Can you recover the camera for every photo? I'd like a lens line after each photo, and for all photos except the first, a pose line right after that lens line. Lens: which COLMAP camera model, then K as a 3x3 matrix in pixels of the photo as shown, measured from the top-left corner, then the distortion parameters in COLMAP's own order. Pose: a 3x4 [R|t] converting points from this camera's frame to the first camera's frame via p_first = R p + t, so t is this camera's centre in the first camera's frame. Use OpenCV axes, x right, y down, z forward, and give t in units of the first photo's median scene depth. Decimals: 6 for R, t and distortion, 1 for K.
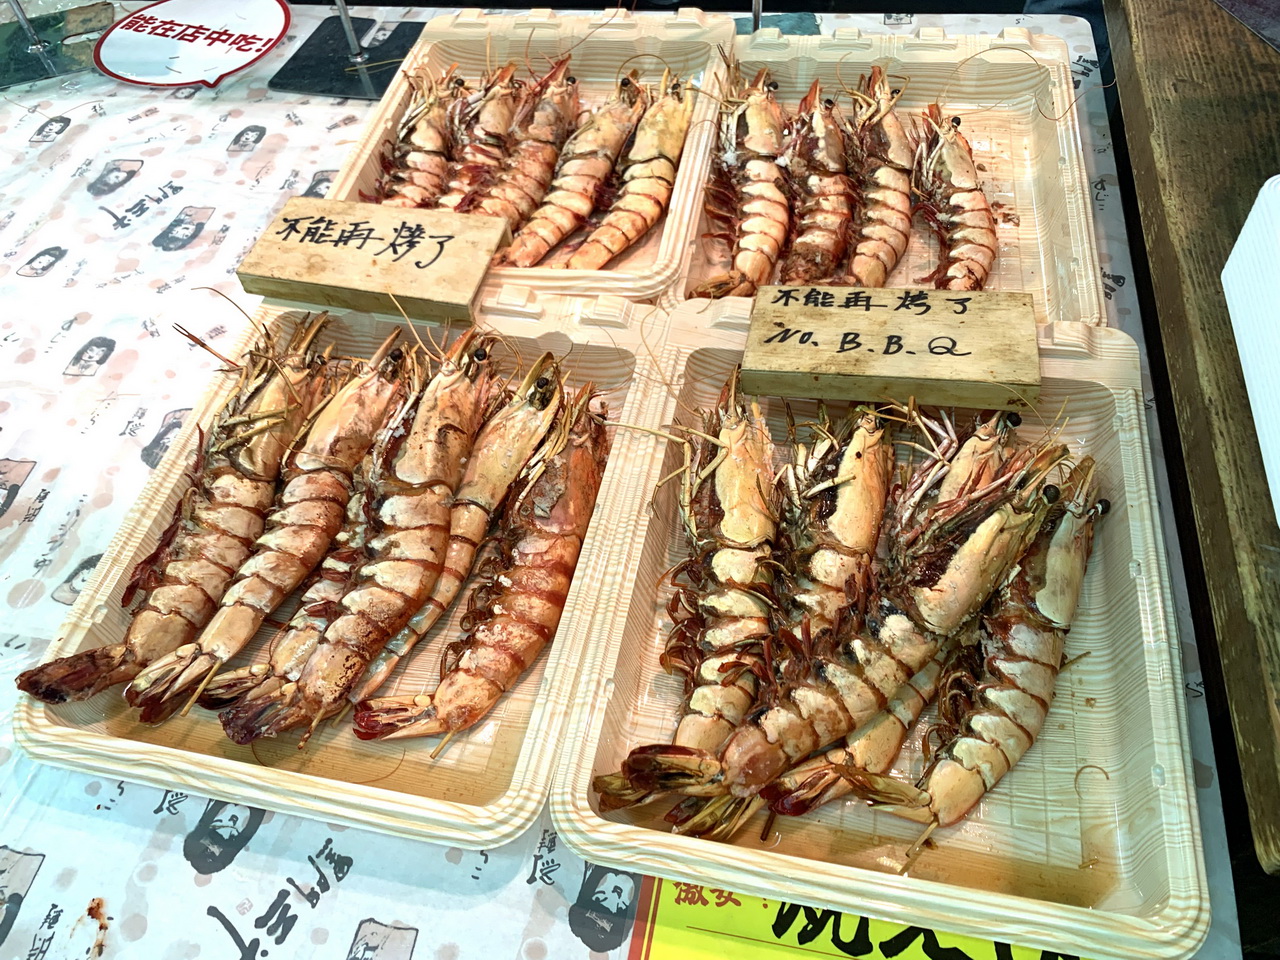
lens RADIAL K [[992.0, 0, 640.0], [0, 992.0, 480.0], [0, 0, 1]] dist [0.002176, -0.005478]
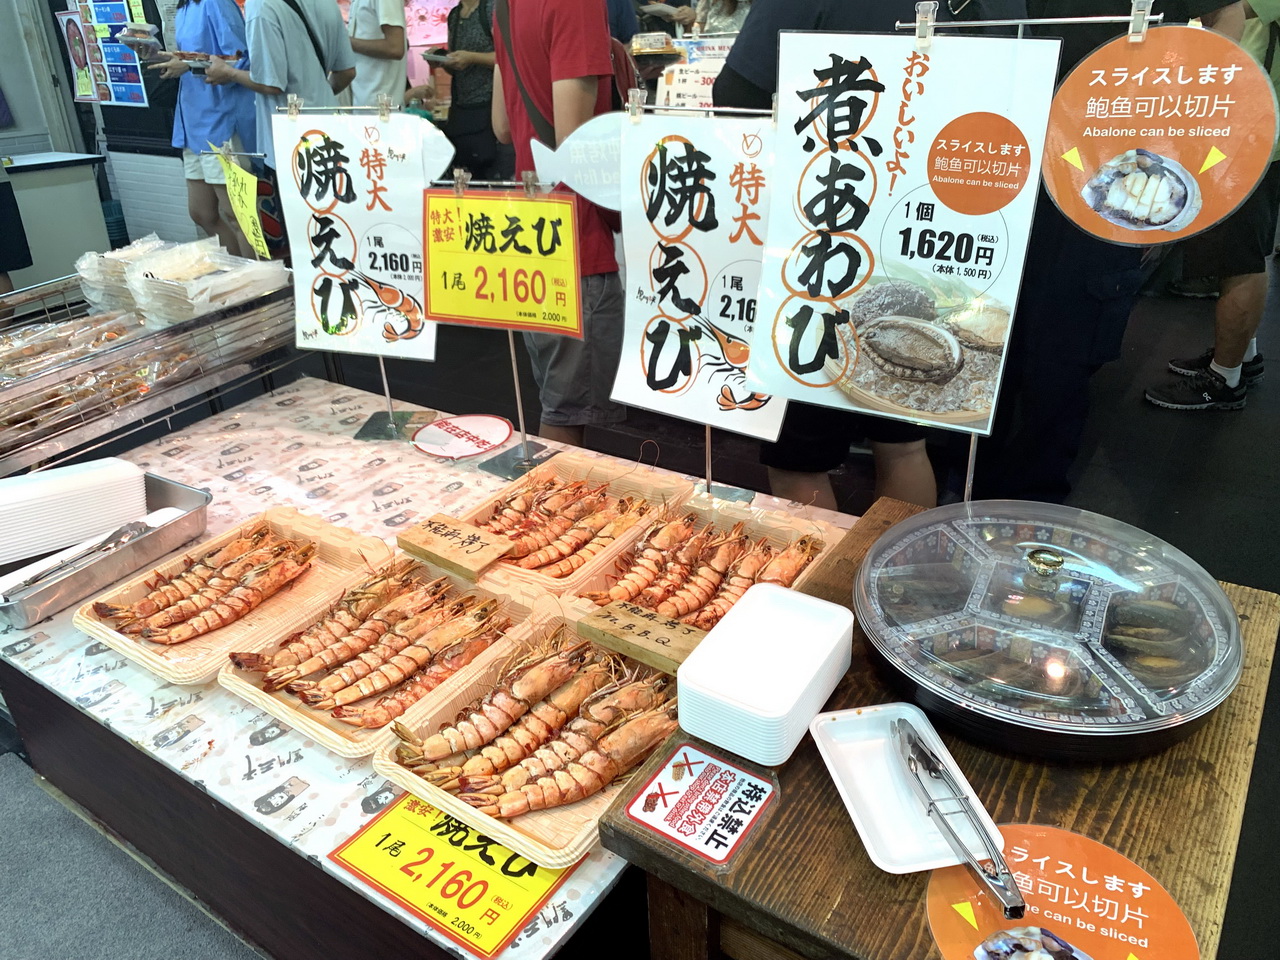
lens RADIAL K [[964.6, 0, 640.0], [0, 964.6, 480.0], [0, 0, 1]] dist [-0.056409, -0.001616]
pose [[0.918105, 0.208517, -0.337052, 0.735824], [-0.325657, 0.881597, -0.341665, 0.217637], [0.225901, 0.423448, 0.877303, -0.744196]]
